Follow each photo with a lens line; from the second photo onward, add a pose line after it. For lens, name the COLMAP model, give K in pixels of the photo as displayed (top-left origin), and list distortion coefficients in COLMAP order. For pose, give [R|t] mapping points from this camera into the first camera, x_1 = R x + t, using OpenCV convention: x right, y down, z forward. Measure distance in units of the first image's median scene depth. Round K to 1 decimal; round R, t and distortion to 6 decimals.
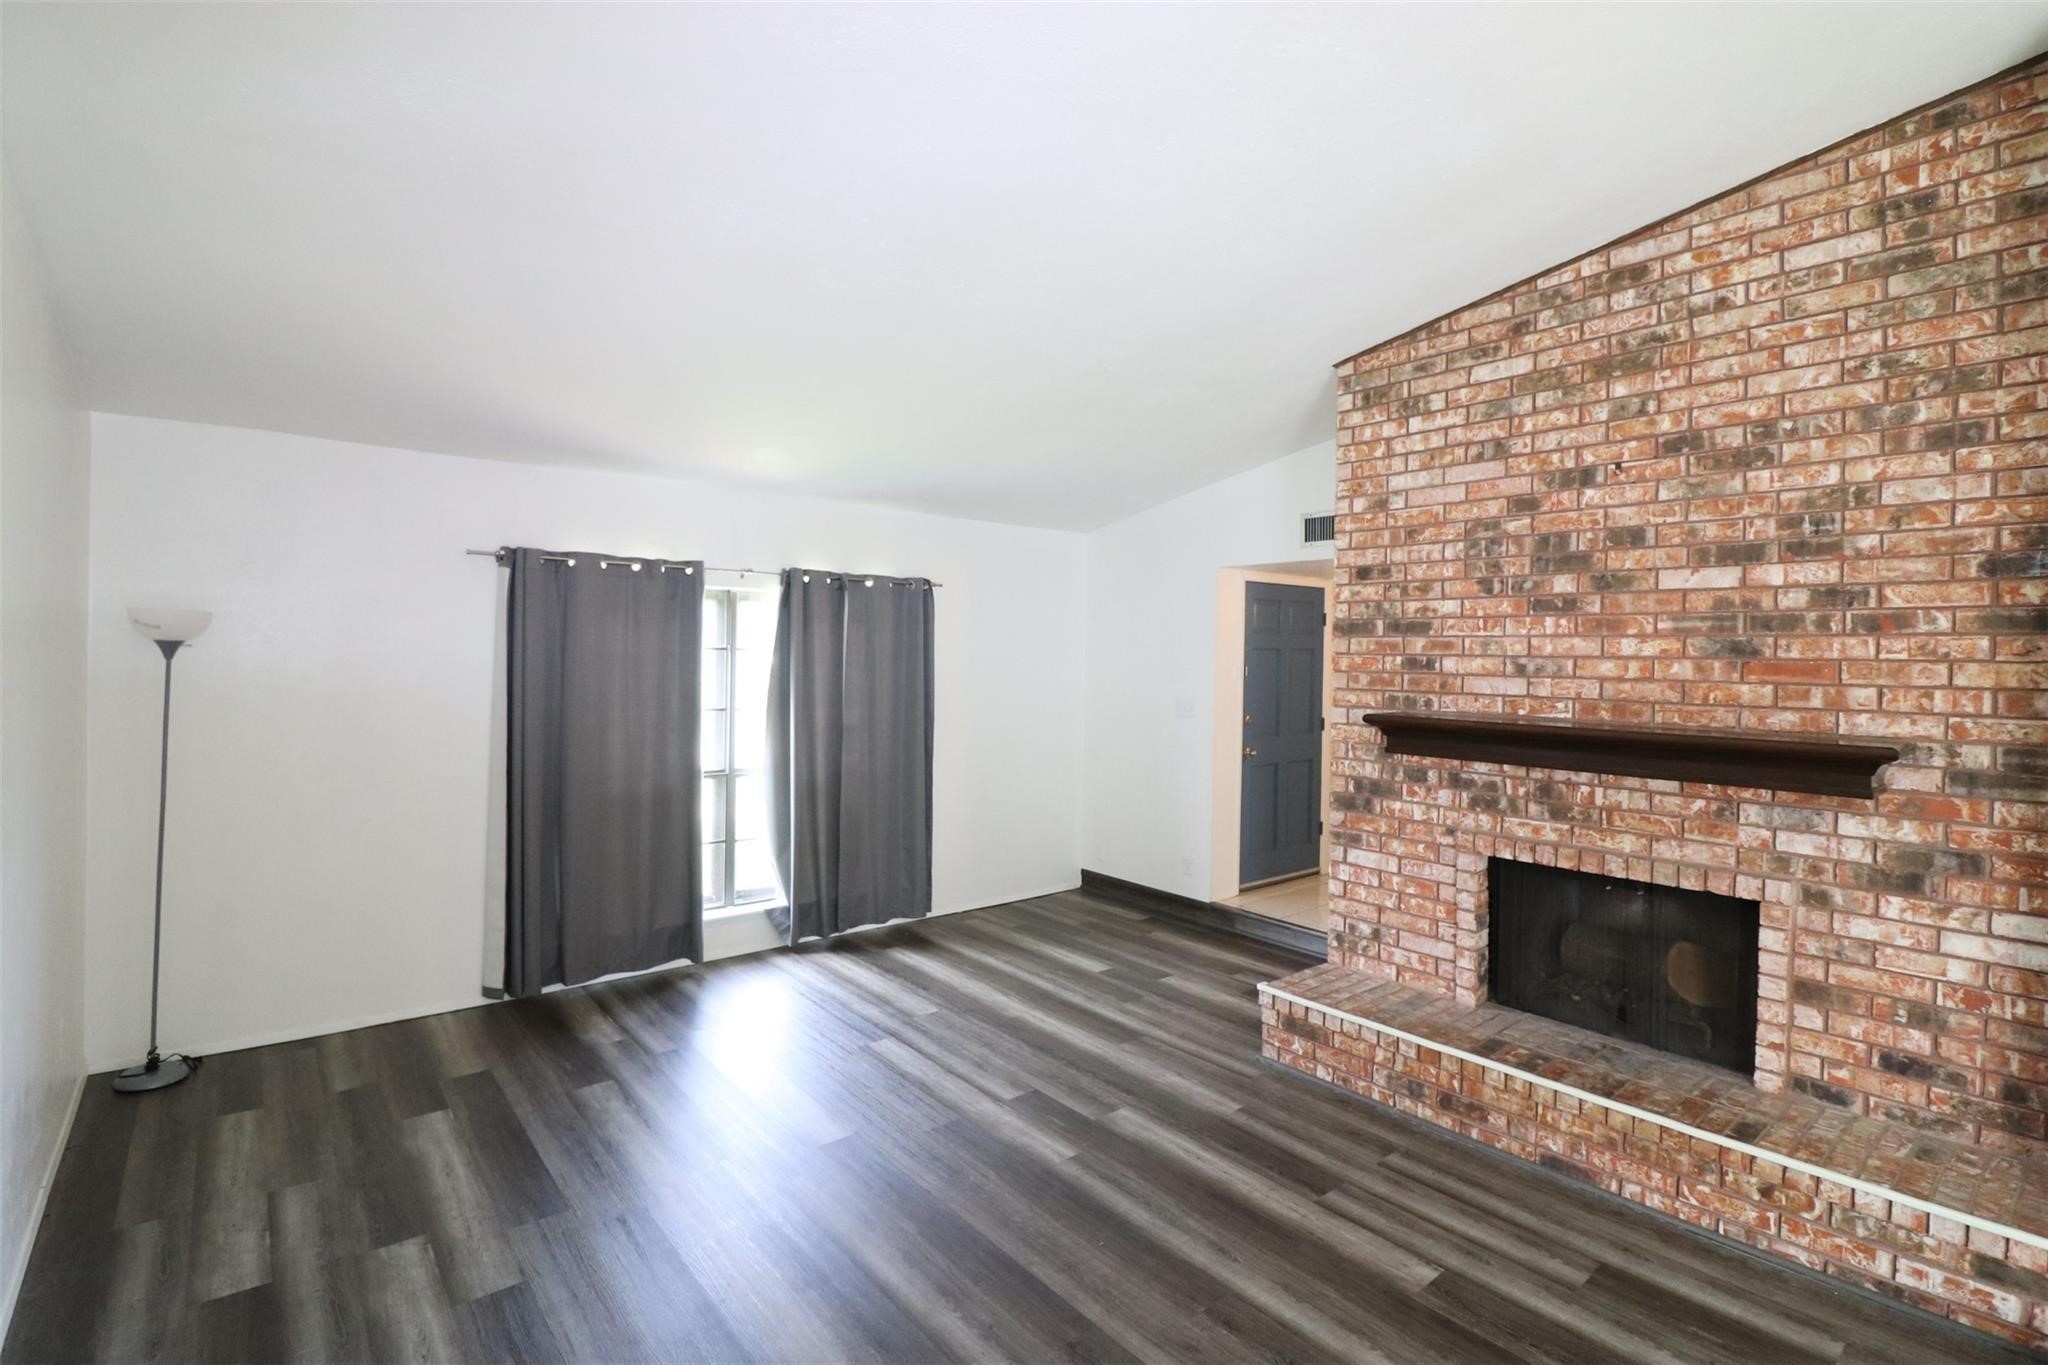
lens RADIAL K [[946.8, 0, 1026.3], [0, 946.8, 669.7], [0, 0, 1]] dist [-0.013194, -0.007401]
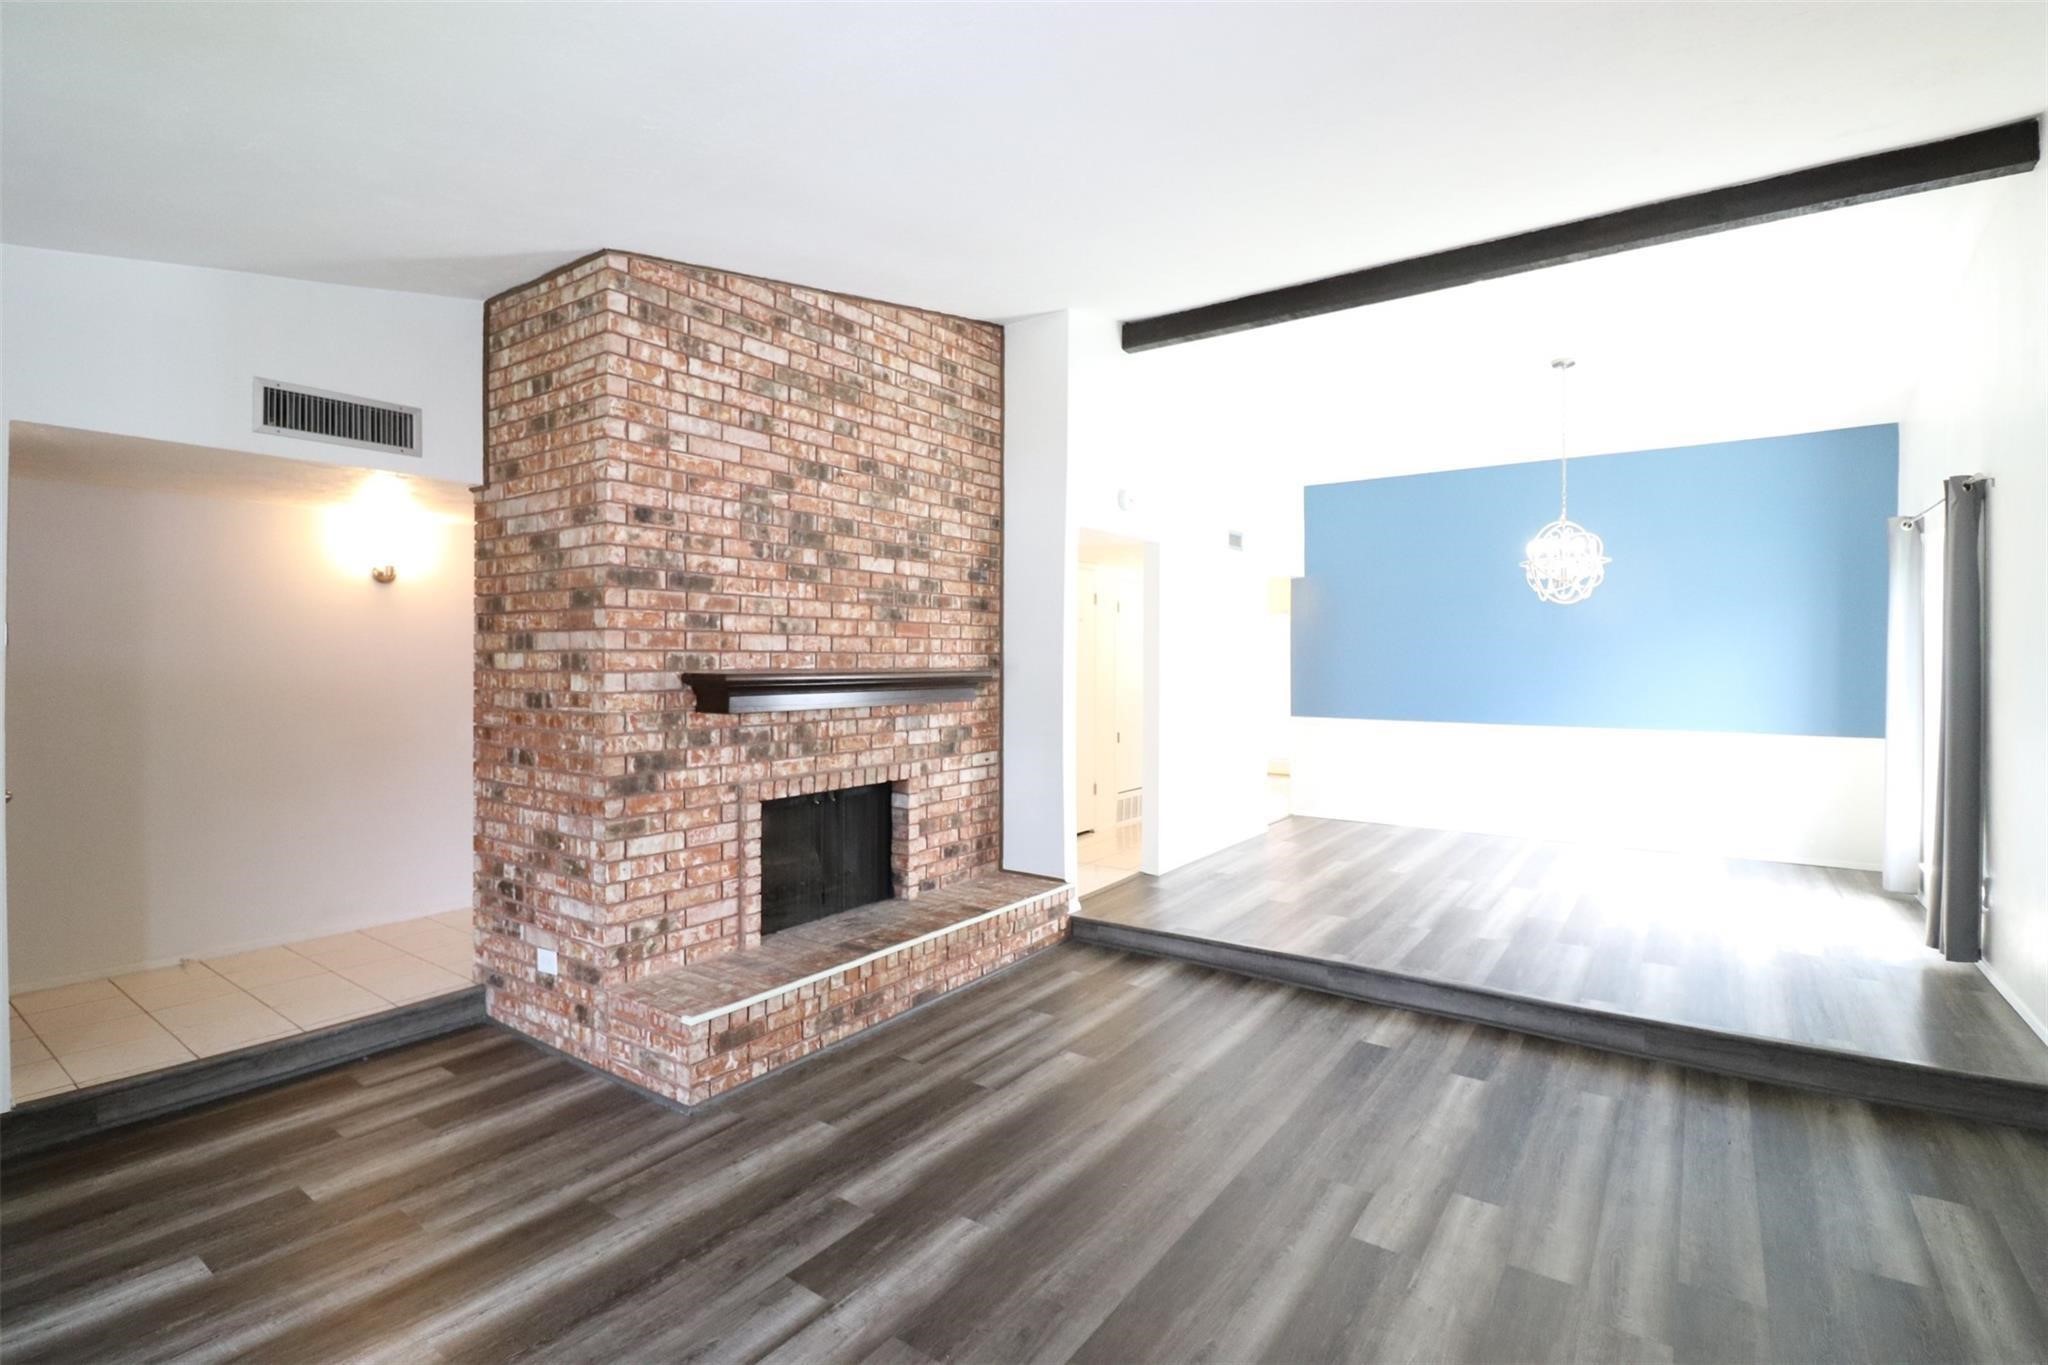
lens RADIAL K [[946.8, 0, 1022.6], [0, 946.8, 665.2], [0, 0, 1]] dist [-0.013194, -0.007401]
pose [[-0.259975, -0.021893, 0.965367, -0.675665], [0.009478, 0.999637, 0.025222, 0.019578], [-0.965569, 0.015707, -0.259673, 1.071162]]
